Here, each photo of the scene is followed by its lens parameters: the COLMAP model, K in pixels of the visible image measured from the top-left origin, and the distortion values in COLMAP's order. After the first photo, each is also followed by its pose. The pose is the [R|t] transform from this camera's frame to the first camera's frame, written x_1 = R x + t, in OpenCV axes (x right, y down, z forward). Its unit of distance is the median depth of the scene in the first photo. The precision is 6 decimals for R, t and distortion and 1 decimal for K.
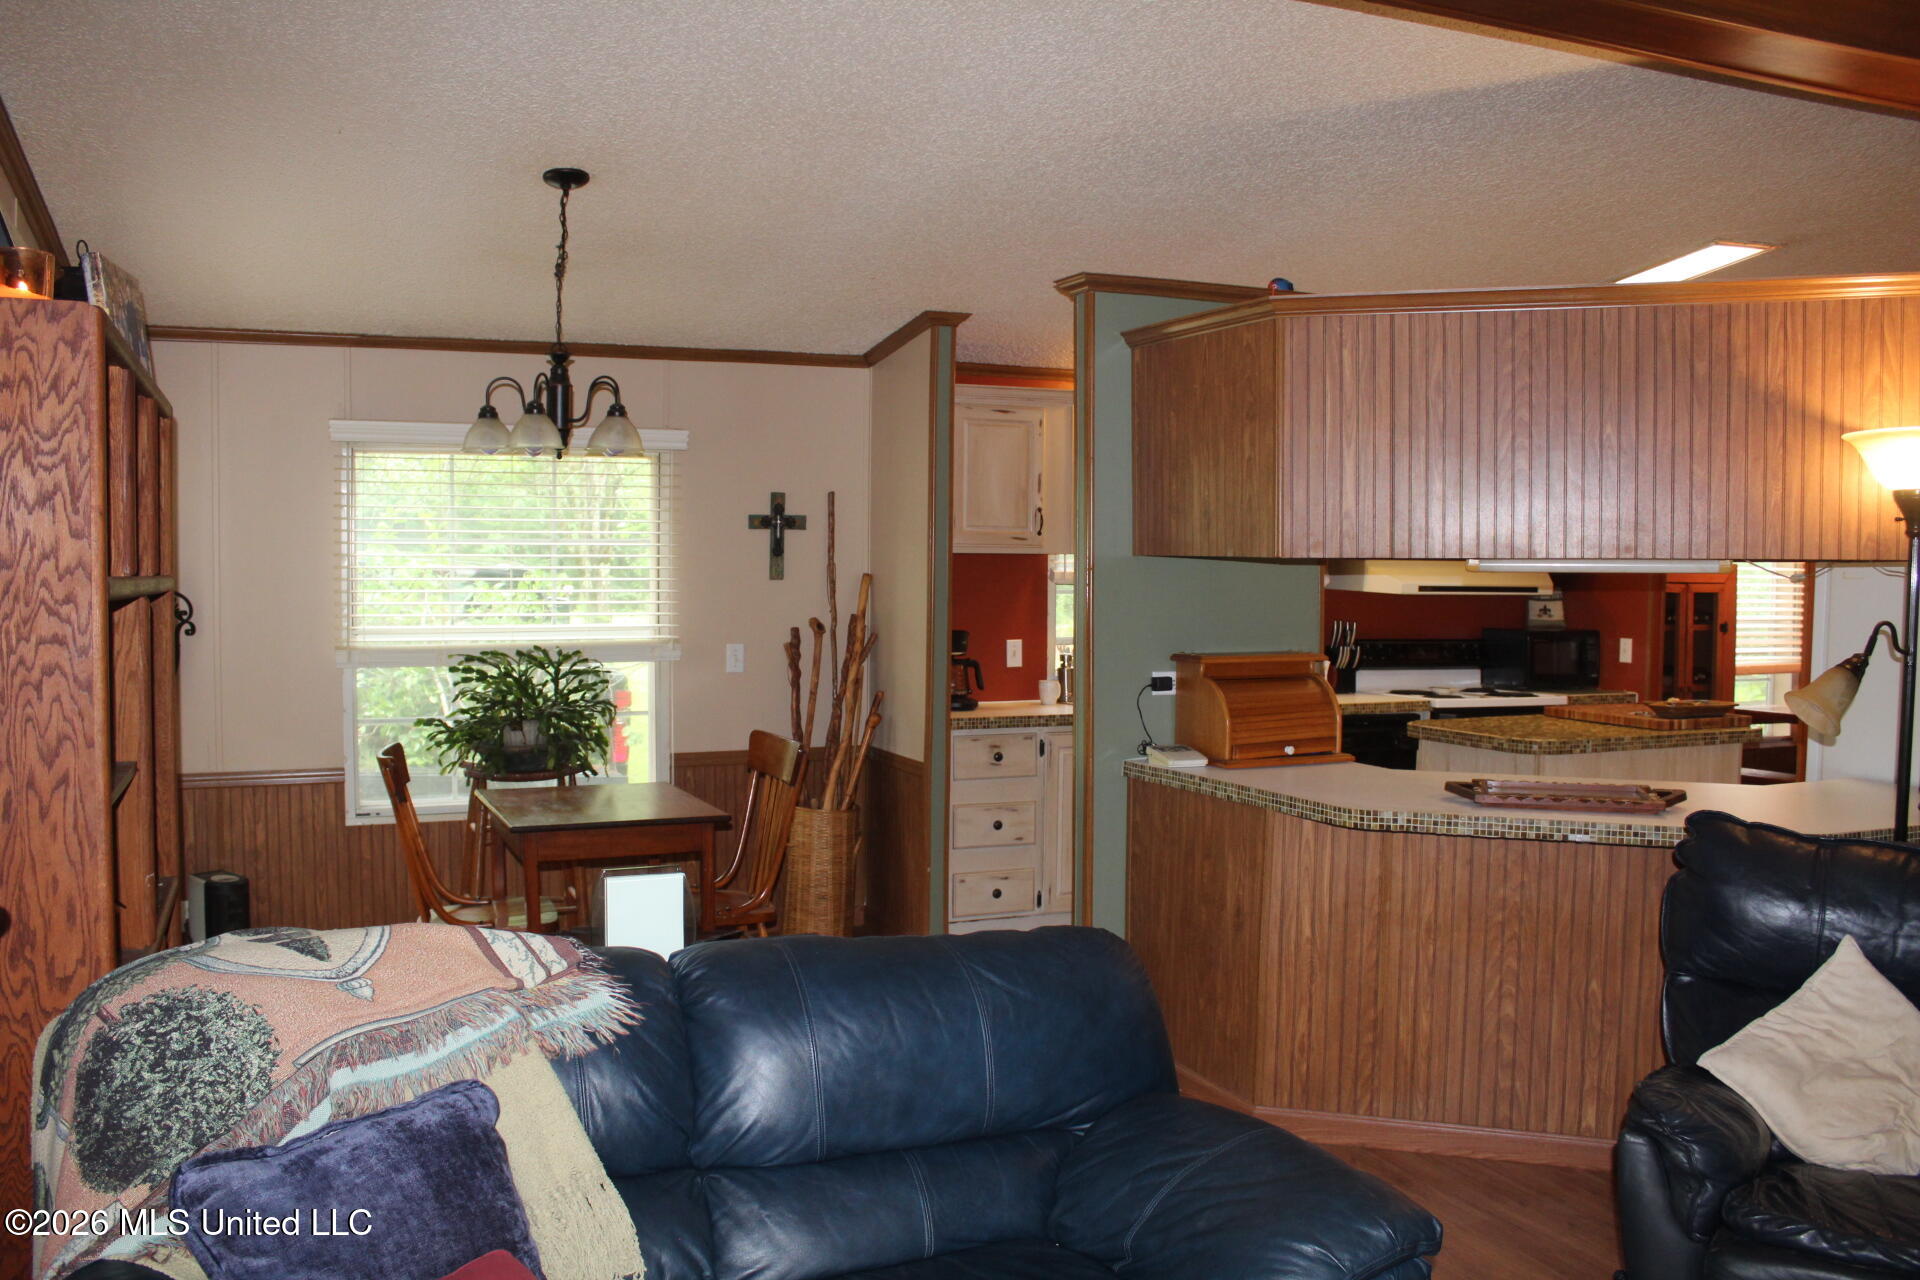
lens RADIAL K [[1598.2, 0, 951.7], [0, 1598.2, 644.0], [0, 0, 1]] dist [-0.170630, 0.151716]
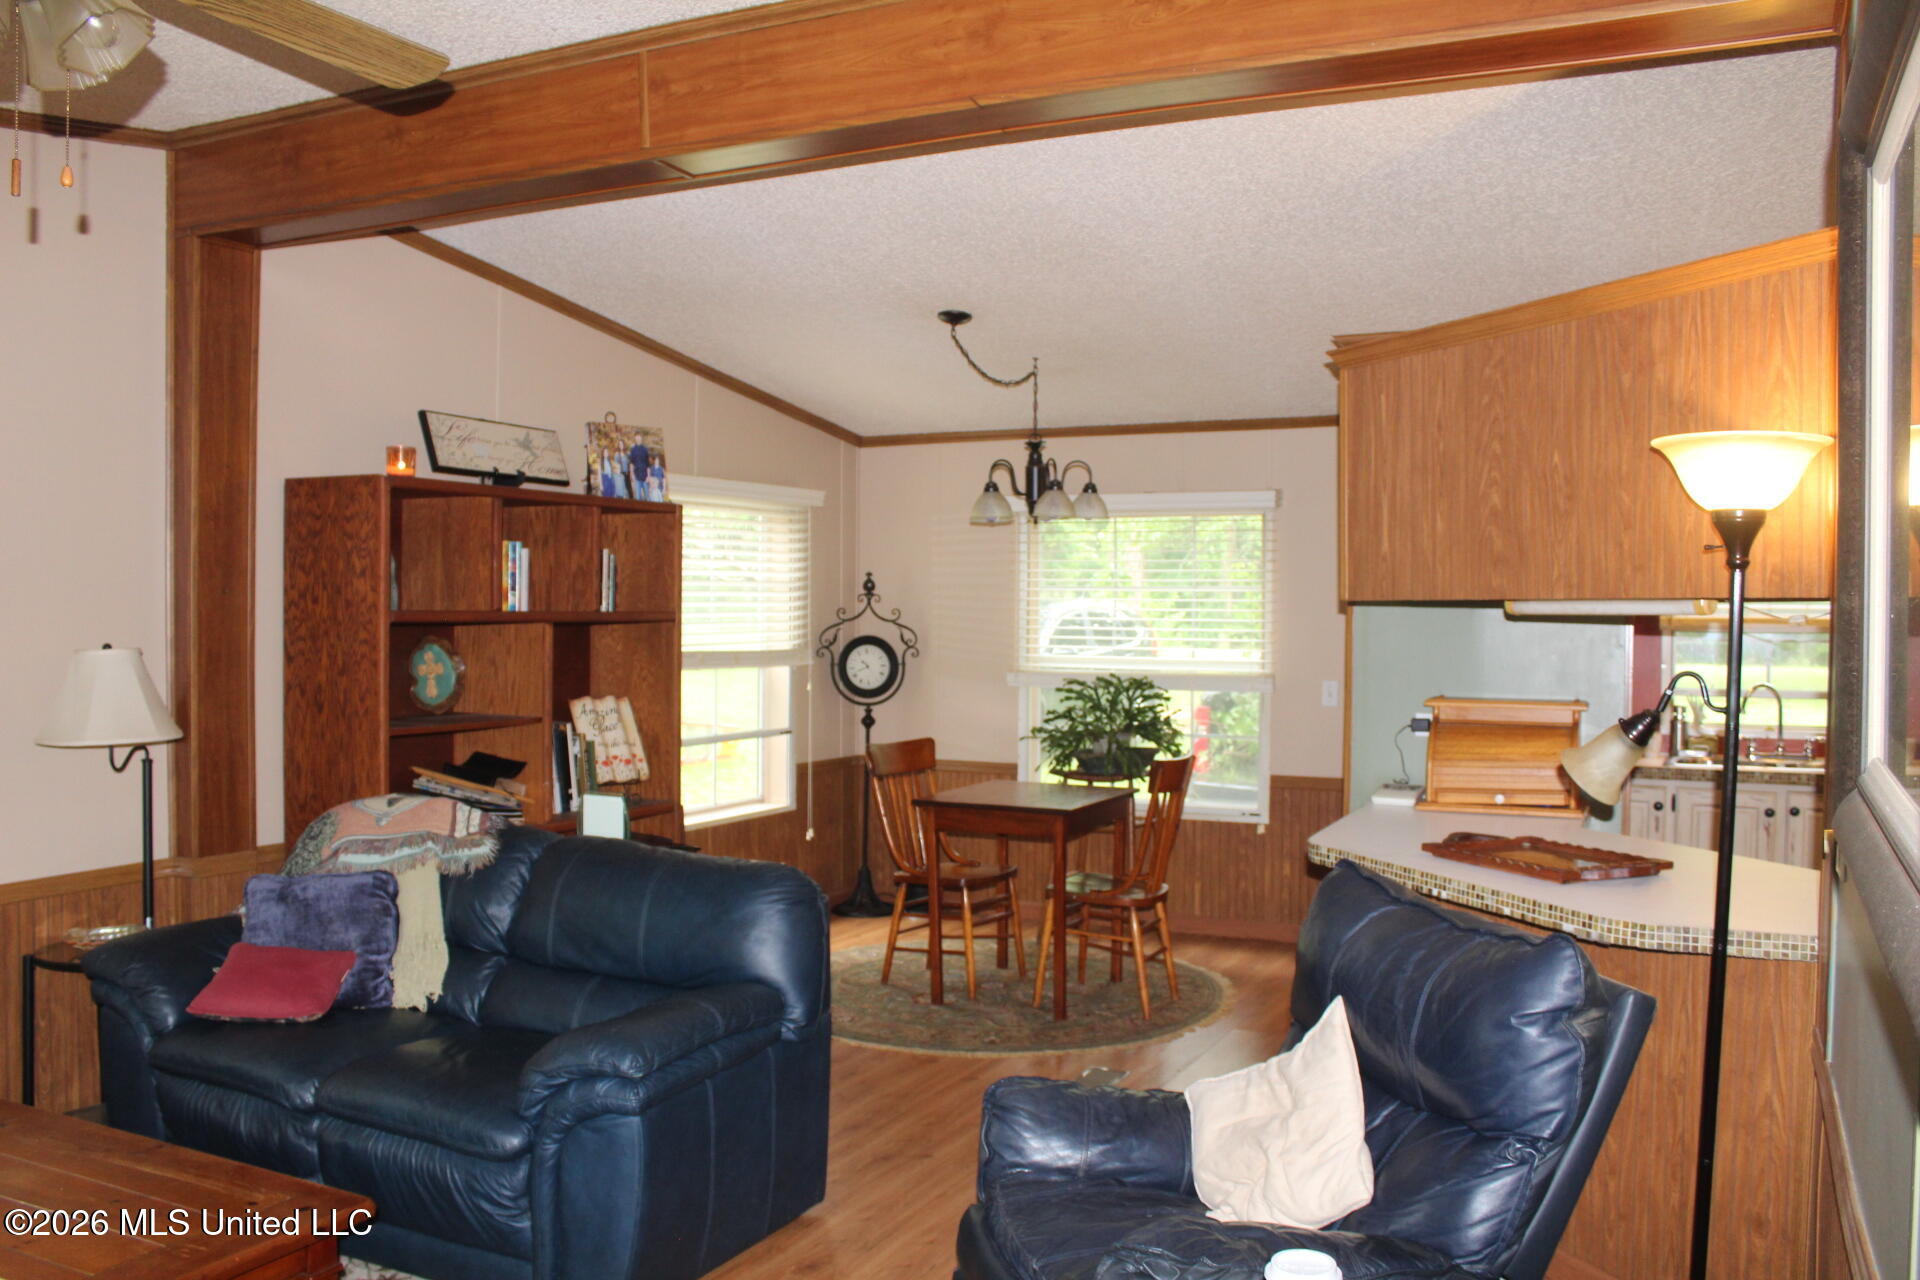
lens RADIAL K [[1598.2, 0, 951.7], [0, 1598.2, 644.0], [0, 0, 1]] dist [-0.170630, 0.151716]
pose [[0.650522, 0.017602, -0.759284, 0.710744], [-0.039826, 0.999147, -0.010959, -0.003697], [0.758443, 0.037368, 0.650668, 0.114110]]
